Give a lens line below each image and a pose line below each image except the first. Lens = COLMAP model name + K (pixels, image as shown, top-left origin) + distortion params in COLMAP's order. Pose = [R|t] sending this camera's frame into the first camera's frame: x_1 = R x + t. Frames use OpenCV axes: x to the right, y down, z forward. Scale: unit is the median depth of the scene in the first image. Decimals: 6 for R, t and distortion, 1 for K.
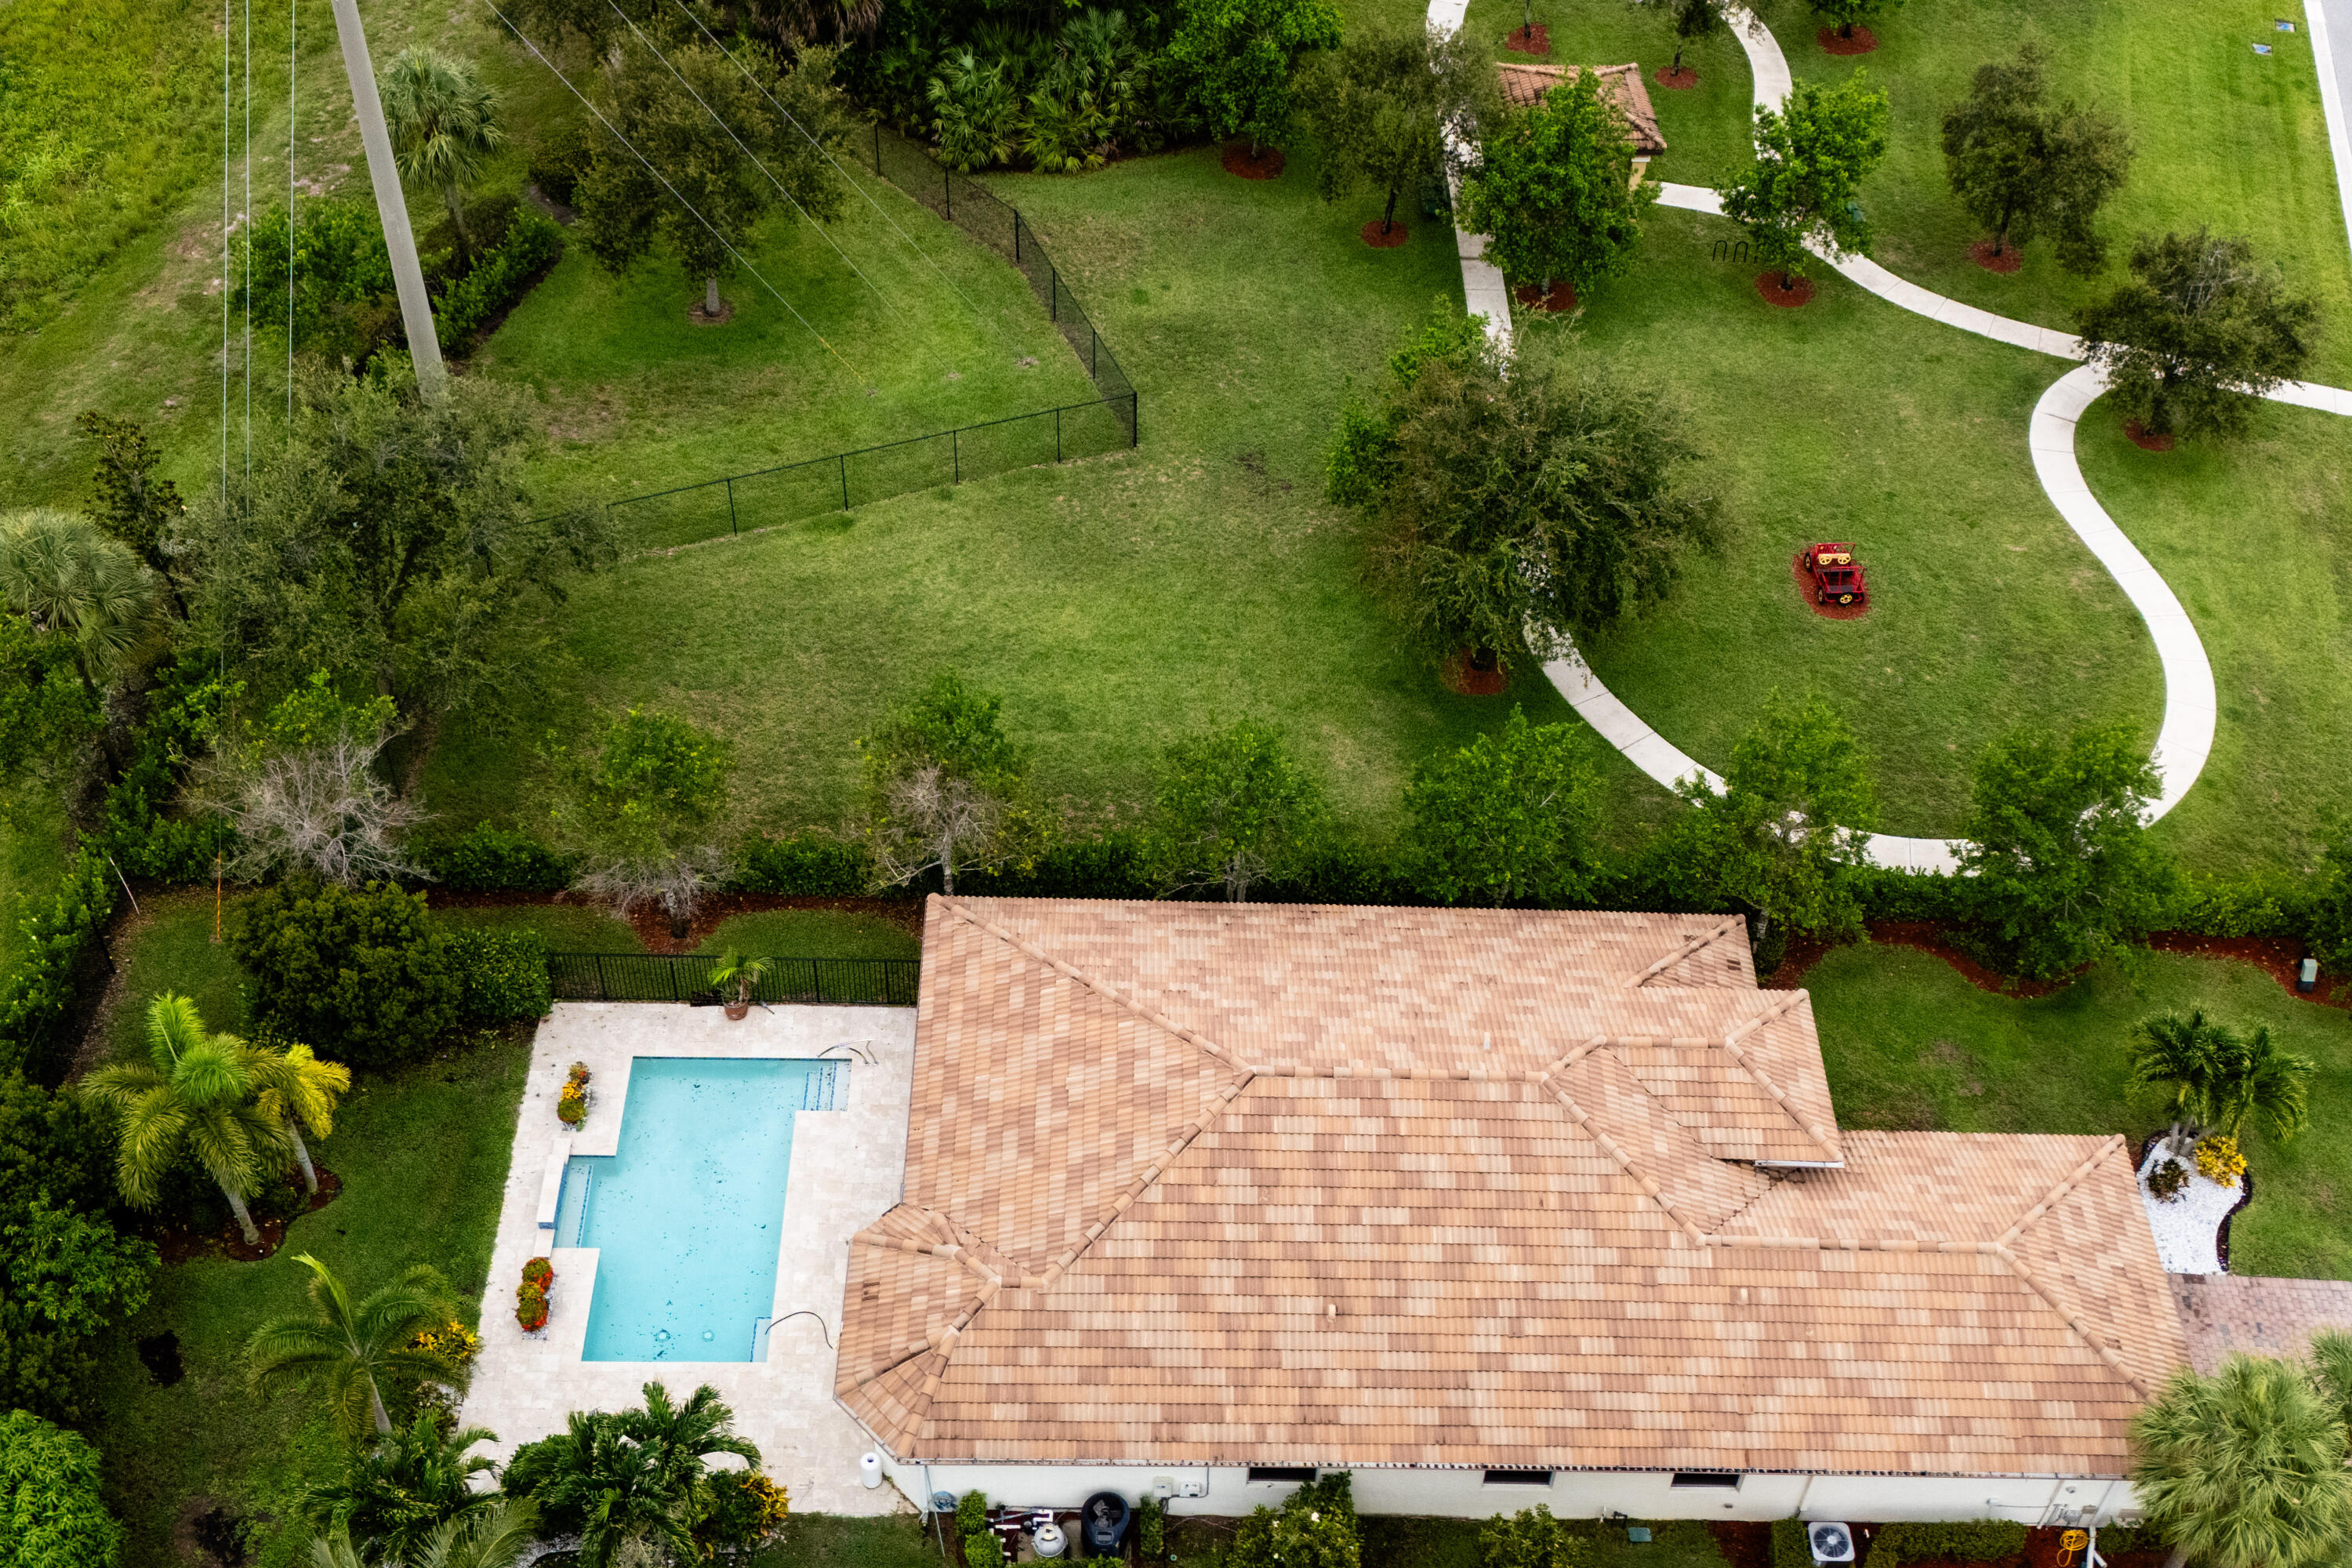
lens RADIAL K [[2064.6, 0, 1176.0], [0, 2064.6, 784.0], [0, 0, 1]] dist [0.101136, -0.104562]
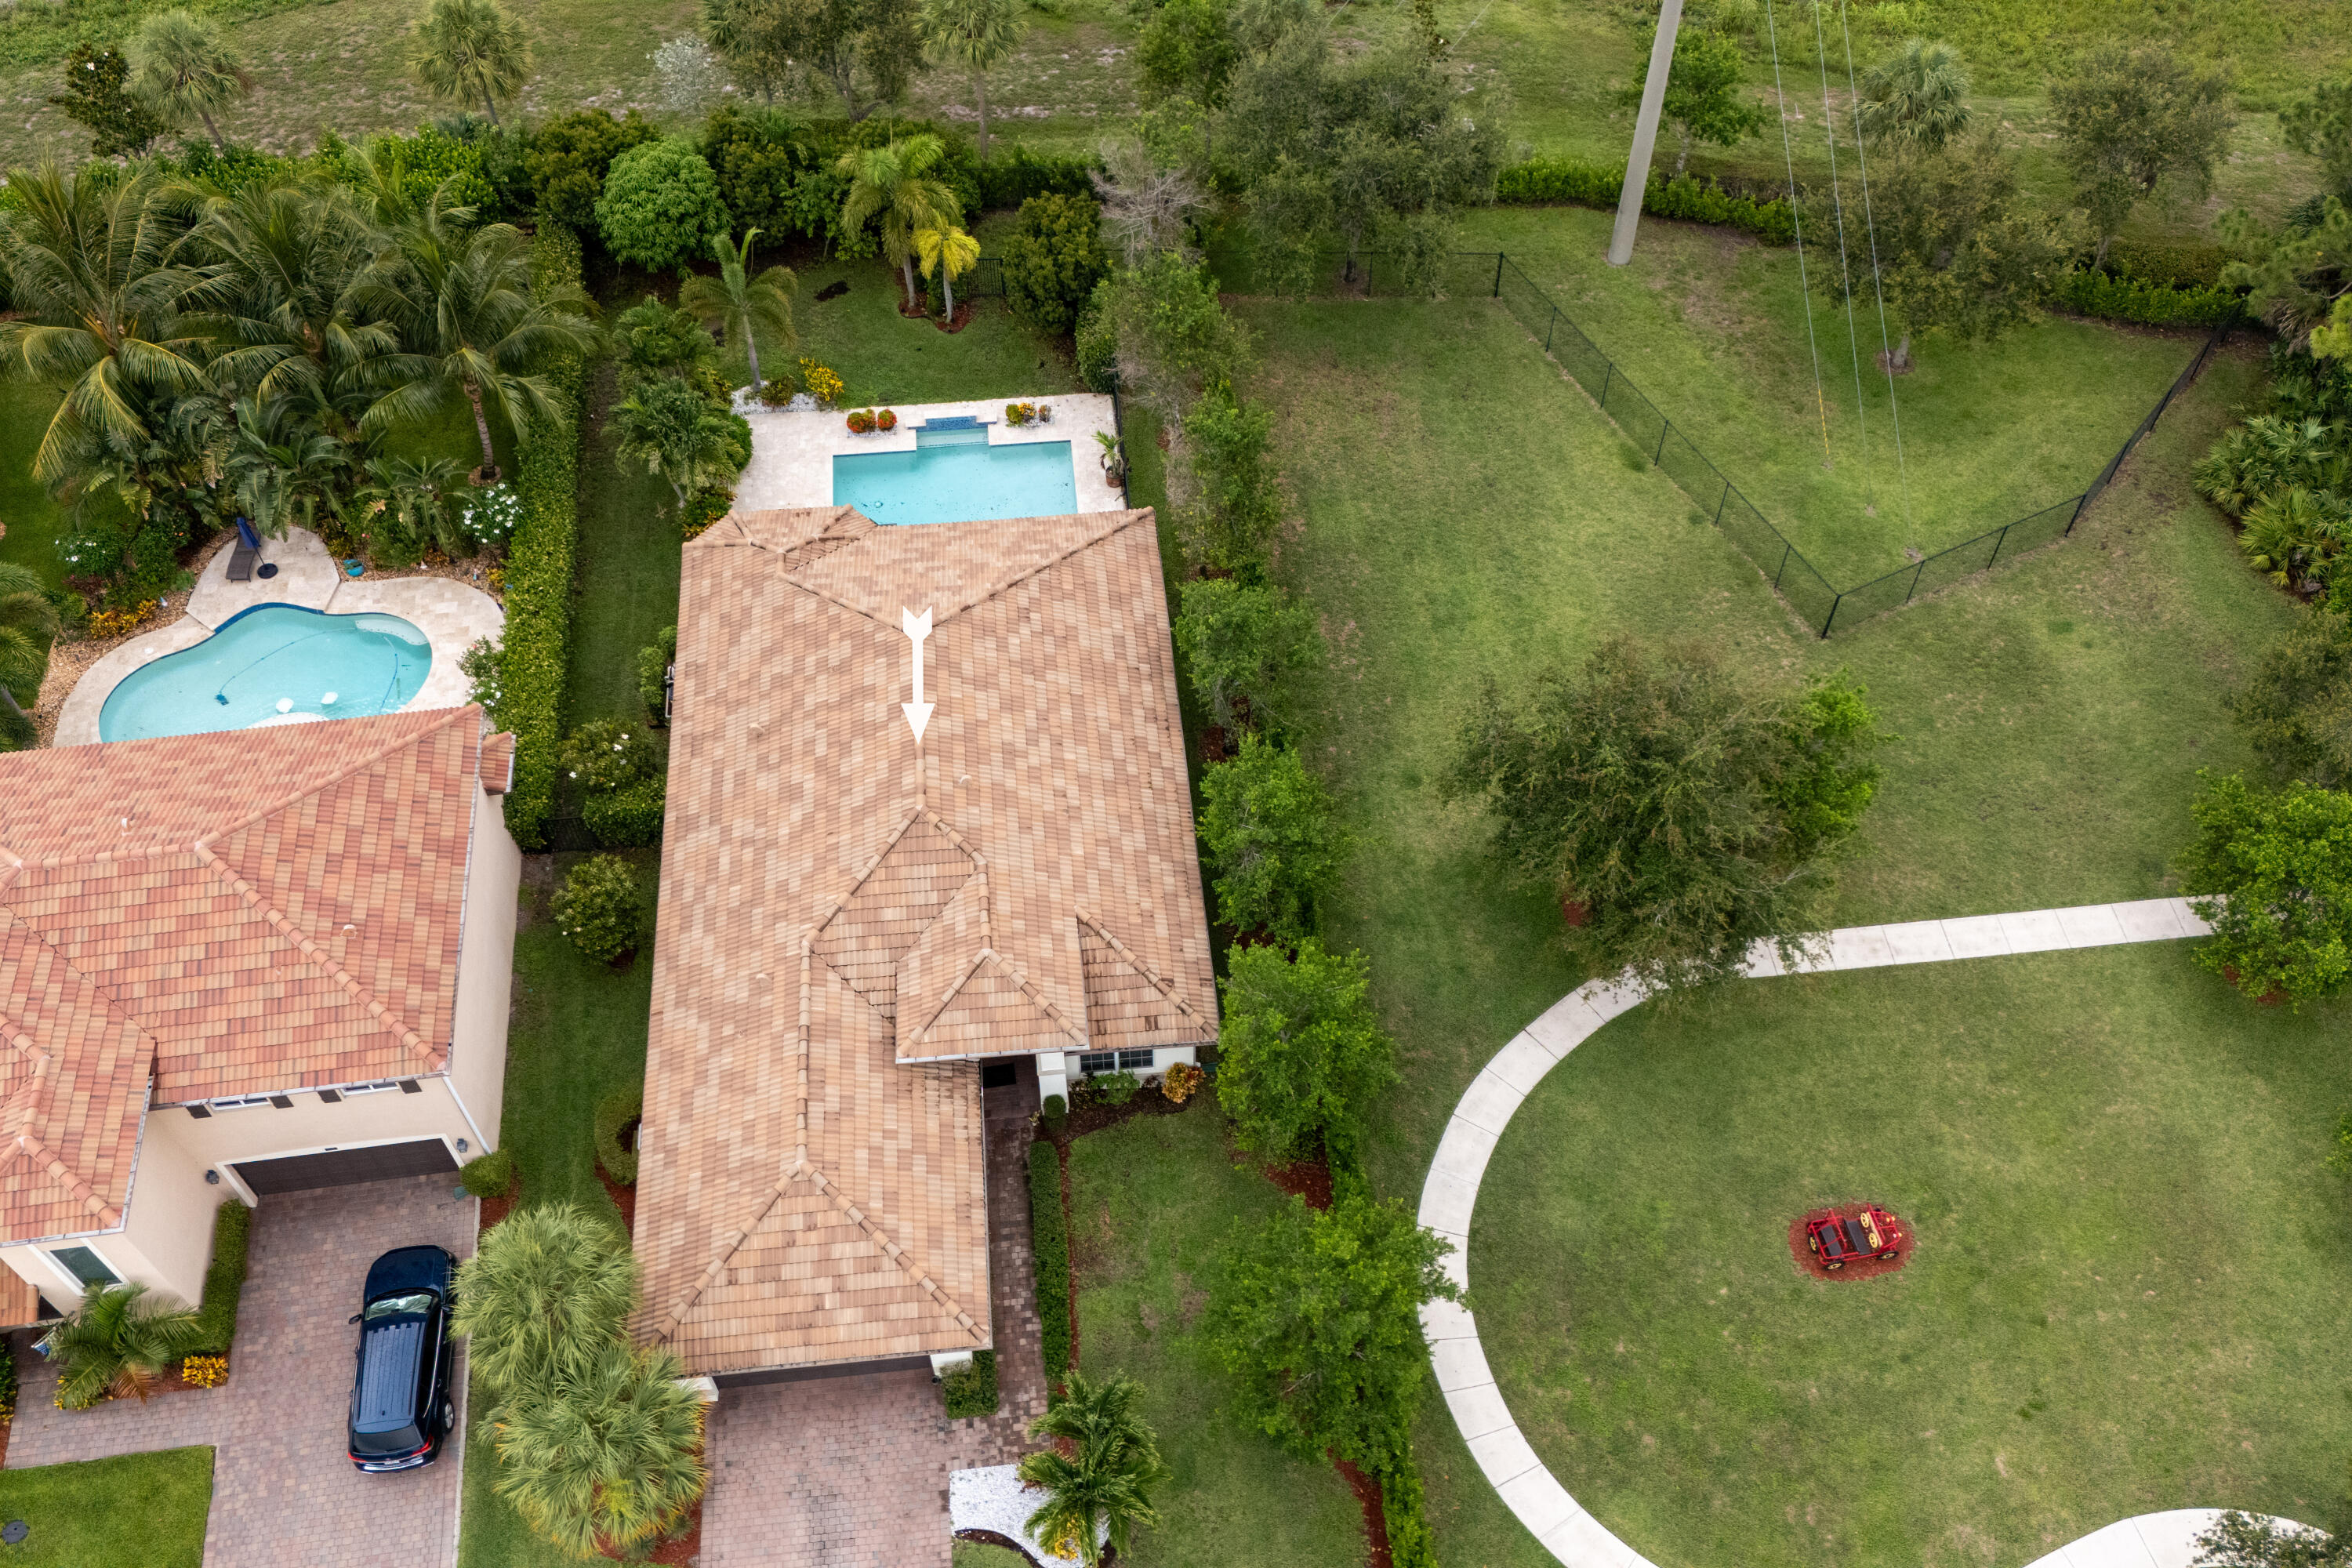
lens RADIAL K [[2064.6, 0, 1176.0], [0, 2064.6, 784.0], [0, 0, 1]] dist [0.101136, -0.104562]
pose [[0.128086, 0.747719, -0.651545, 0.810141], [-0.788207, 0.475475, 0.390708, -0.351505], [0.601933, 0.463508, 0.650259, 0.266637]]
